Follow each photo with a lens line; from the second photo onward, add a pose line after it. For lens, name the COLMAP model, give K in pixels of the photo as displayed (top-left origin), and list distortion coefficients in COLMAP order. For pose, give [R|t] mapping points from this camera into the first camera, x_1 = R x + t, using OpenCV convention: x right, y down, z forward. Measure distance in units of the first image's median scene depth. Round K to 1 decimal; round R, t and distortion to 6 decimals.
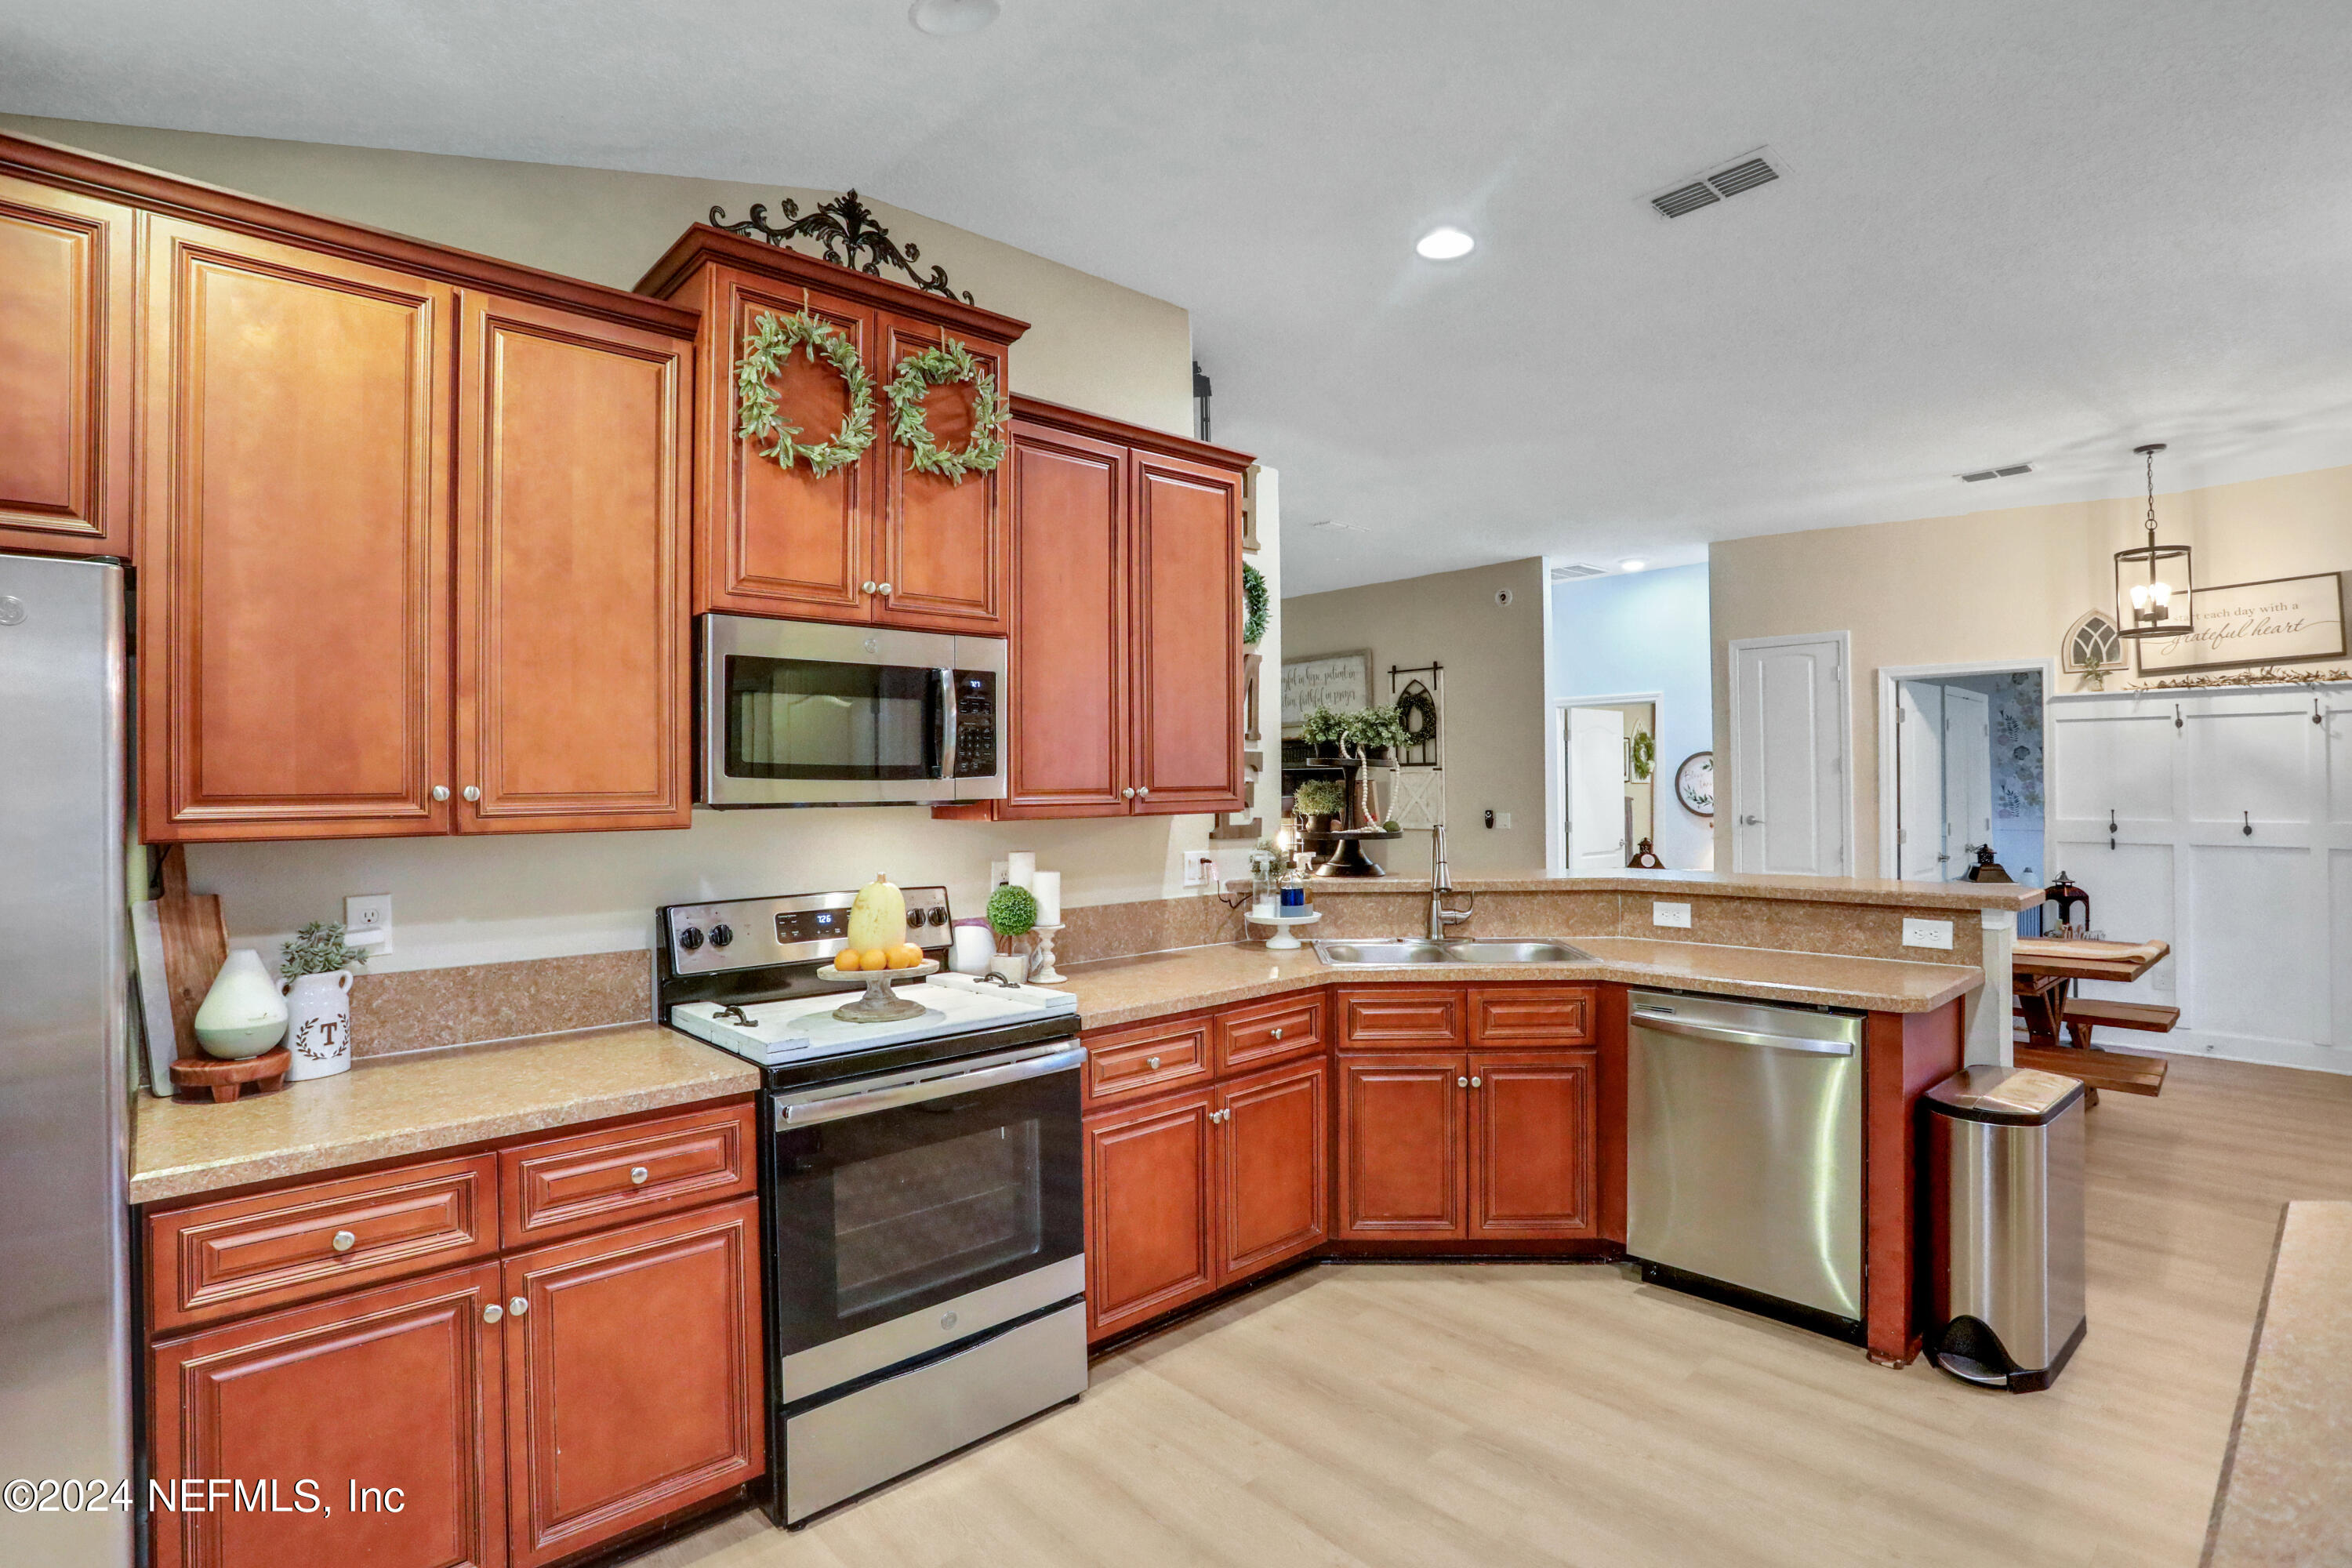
lens RADIAL K [[1161.7, 0, 1176.0], [0, 1161.7, 784.0], [0, 0, 1]] dist [-0.079537, 0.035349]
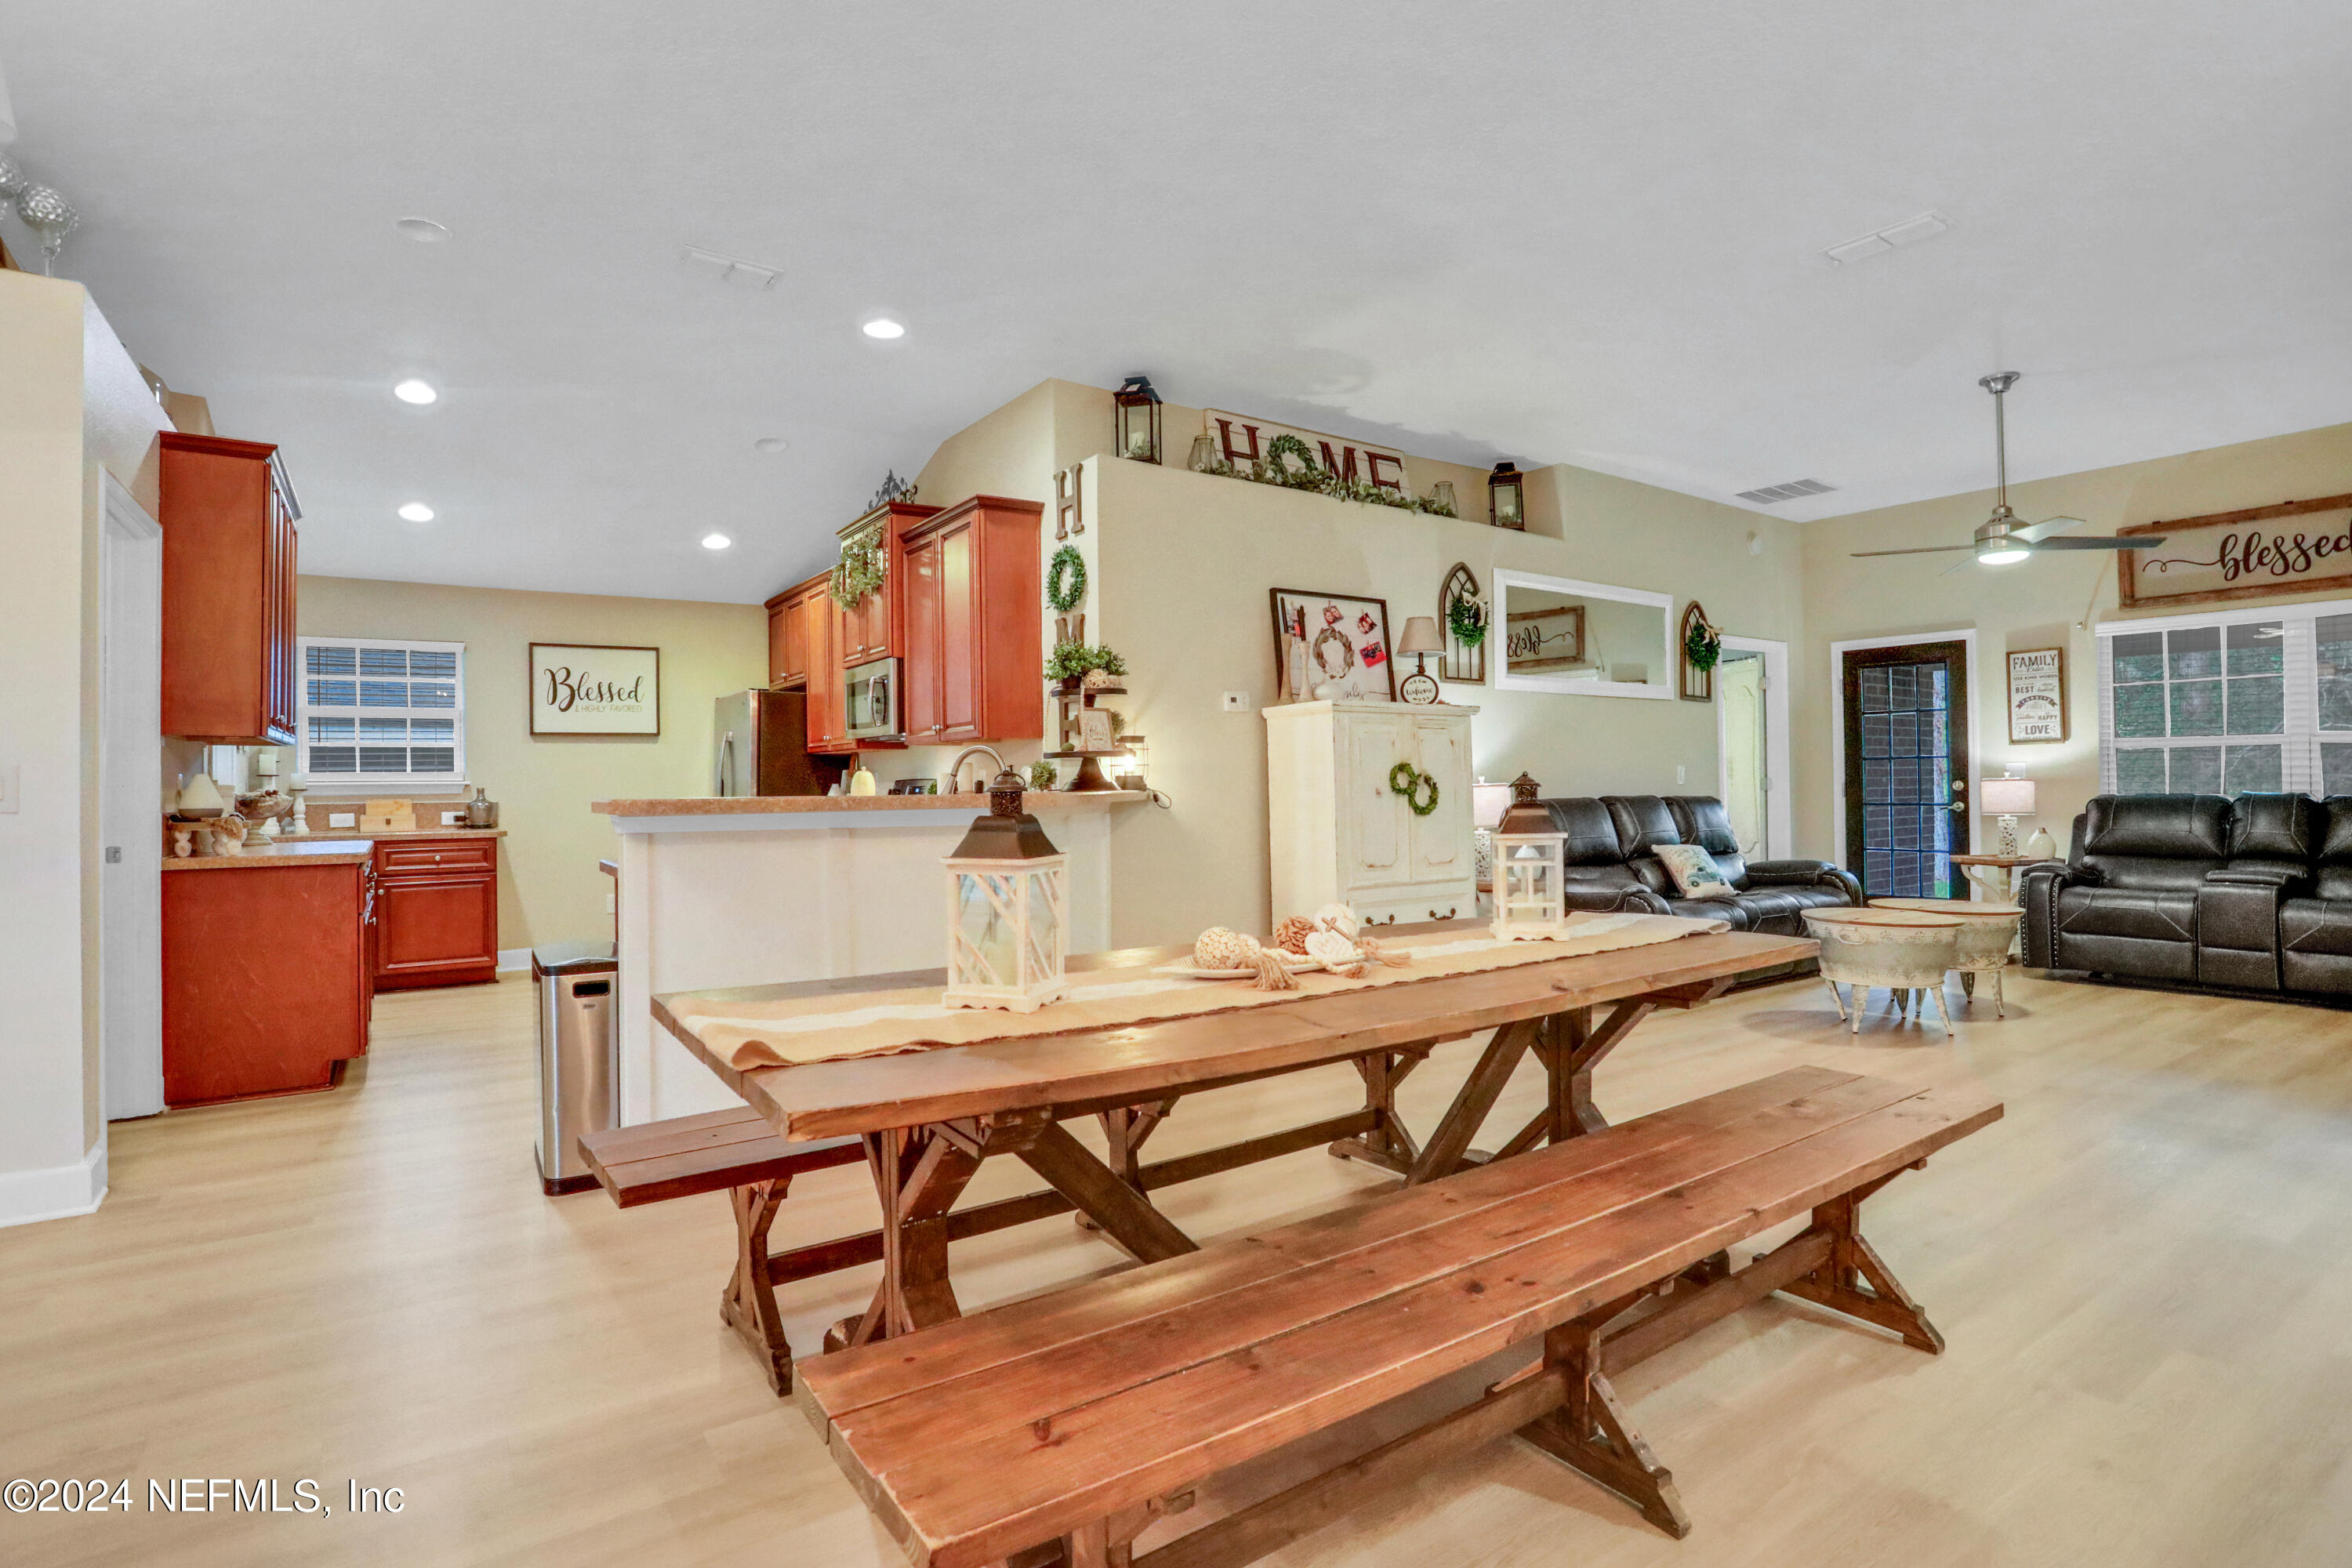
lens RADIAL K [[1146.6, 0, 1146.3], [0, 1146.6, 779.5], [0, 0, 1]] dist [-0.073199, 0.026295]
pose [[-0.158923, 0.009607, -0.987244, 0.899491], [0.013622, 0.999879, 0.007537, 0.042334], [0.987197, -0.012250, -0.159034, 0.884789]]
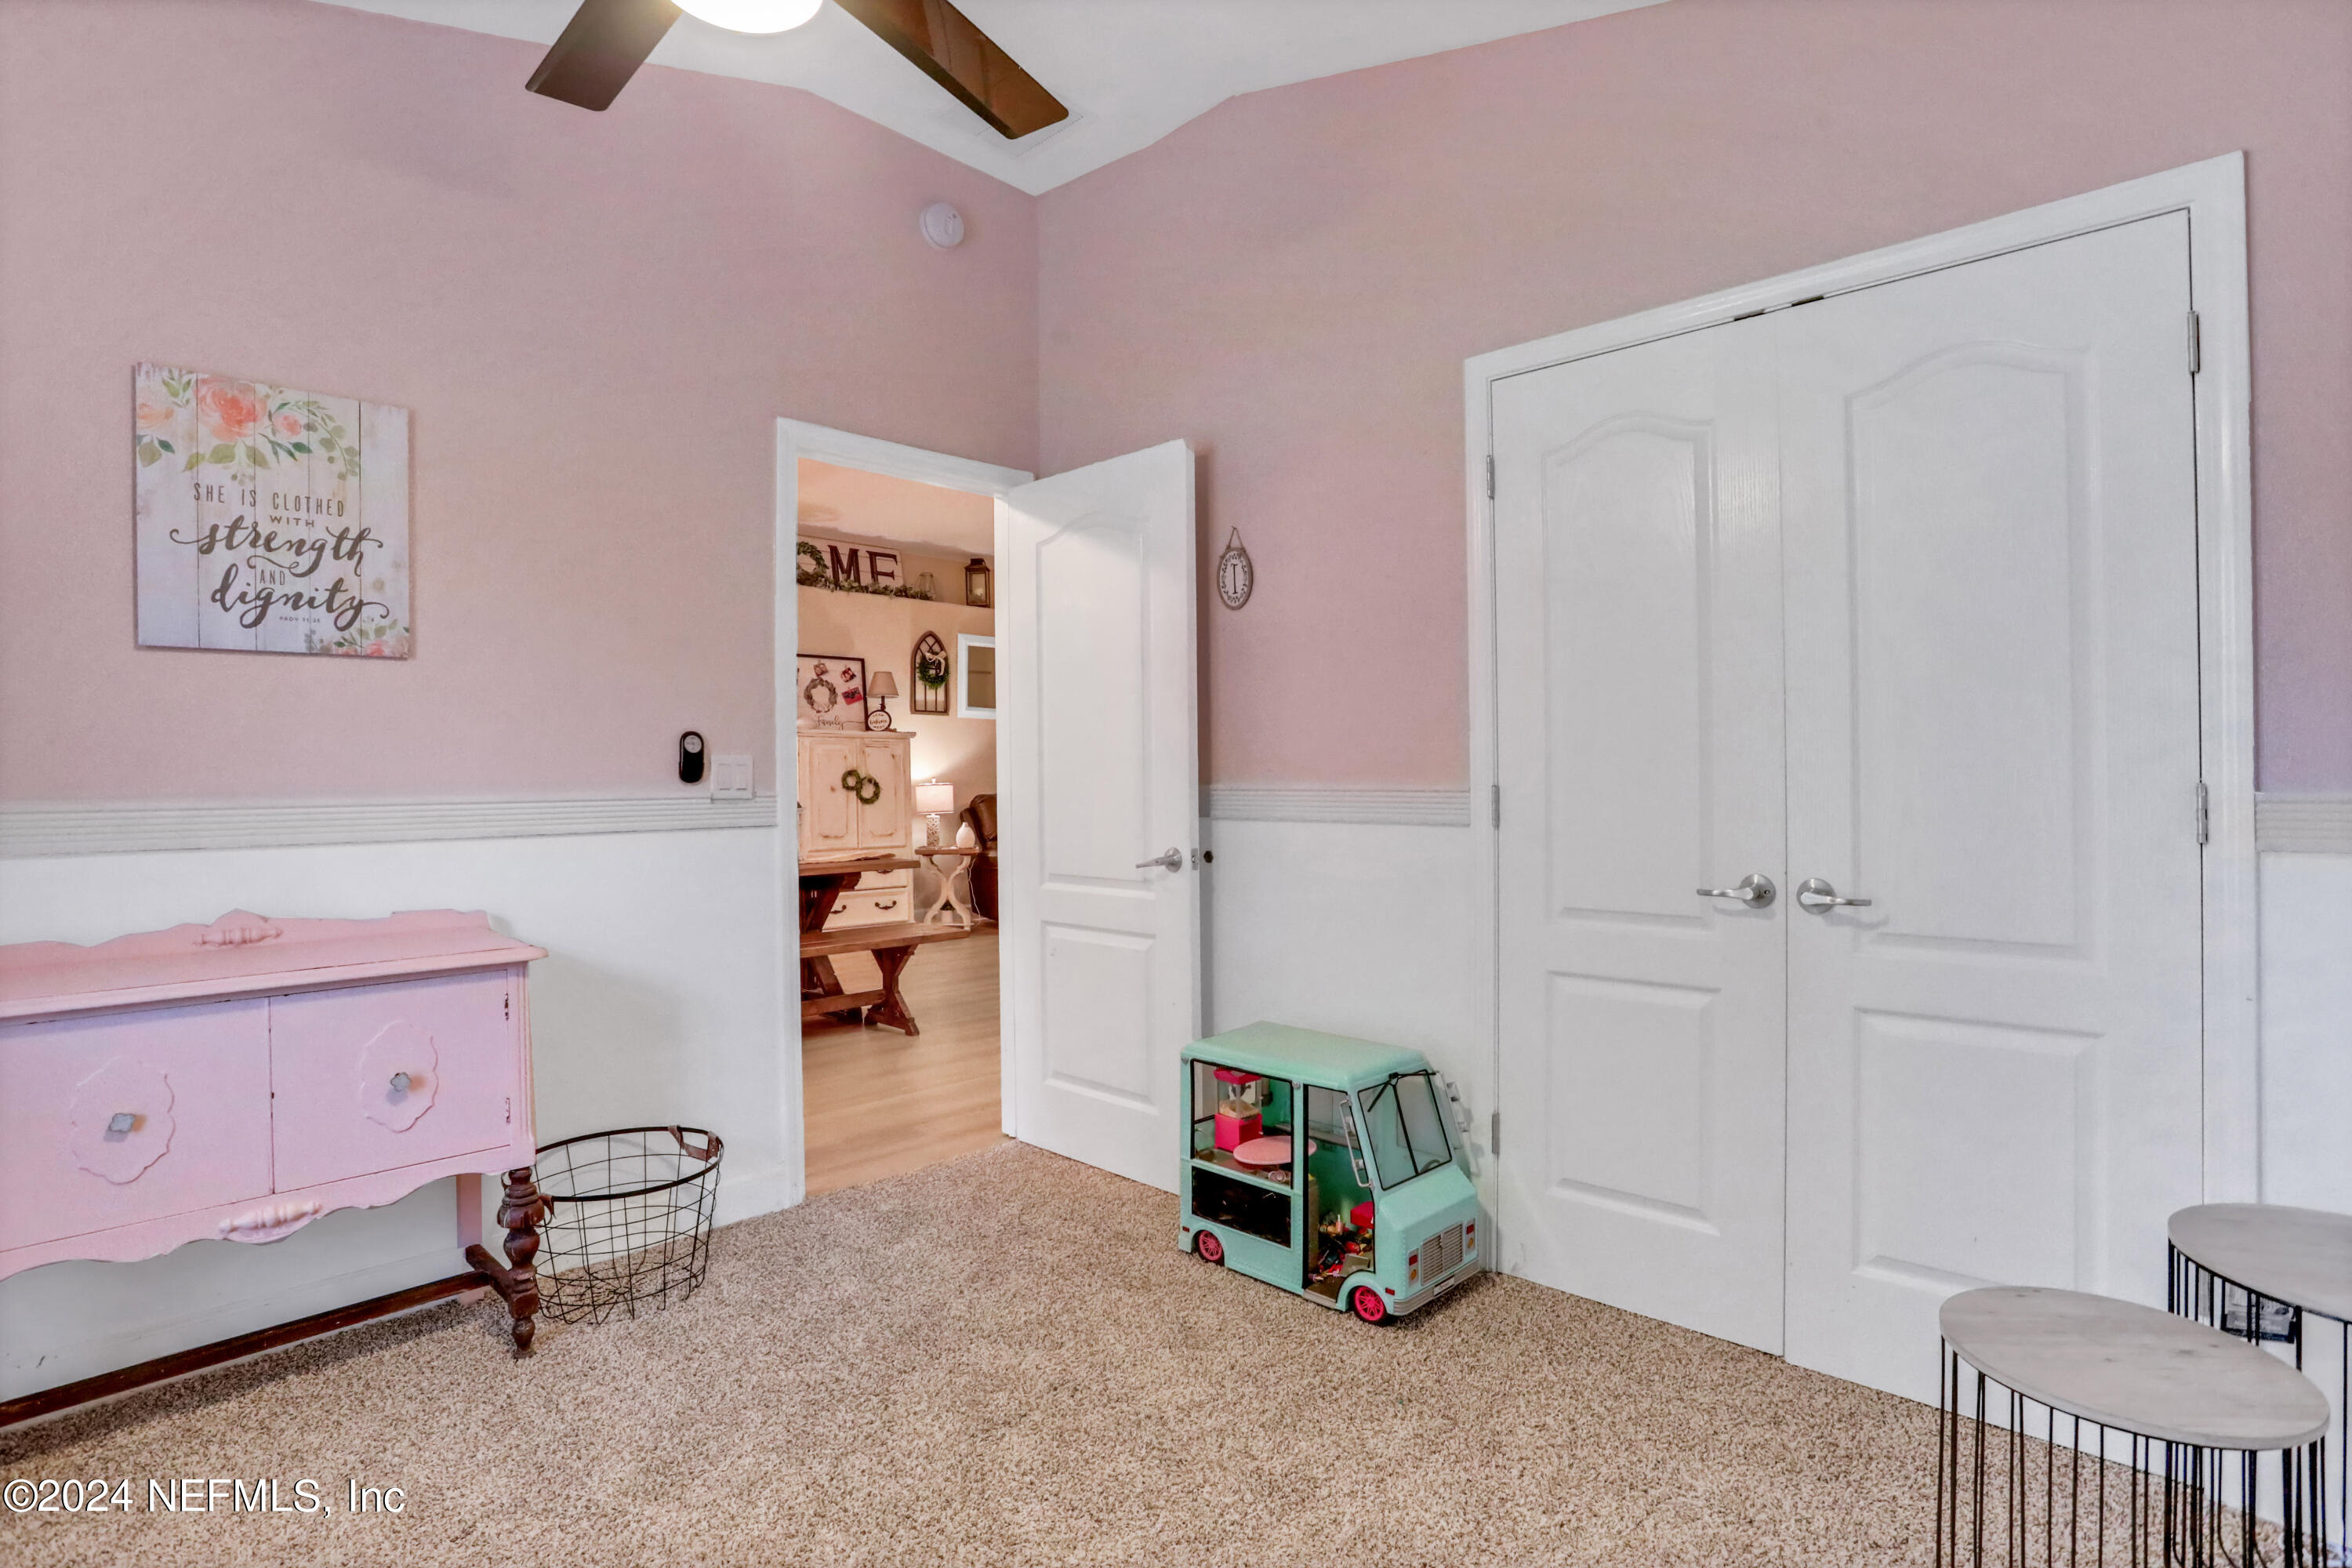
lens RADIAL K [[1162.5, 0, 1176.0], [0, 1162.5, 784.0], [0, 0, 1]] dist [-0.126395, -0.000005]
pose [[0.067360, 0.013538, -0.997637, 1.387712], [0.010380, 0.999844, 0.014269, 0.039973], [0.997675, -0.011317, 0.067209, 1.236266]]
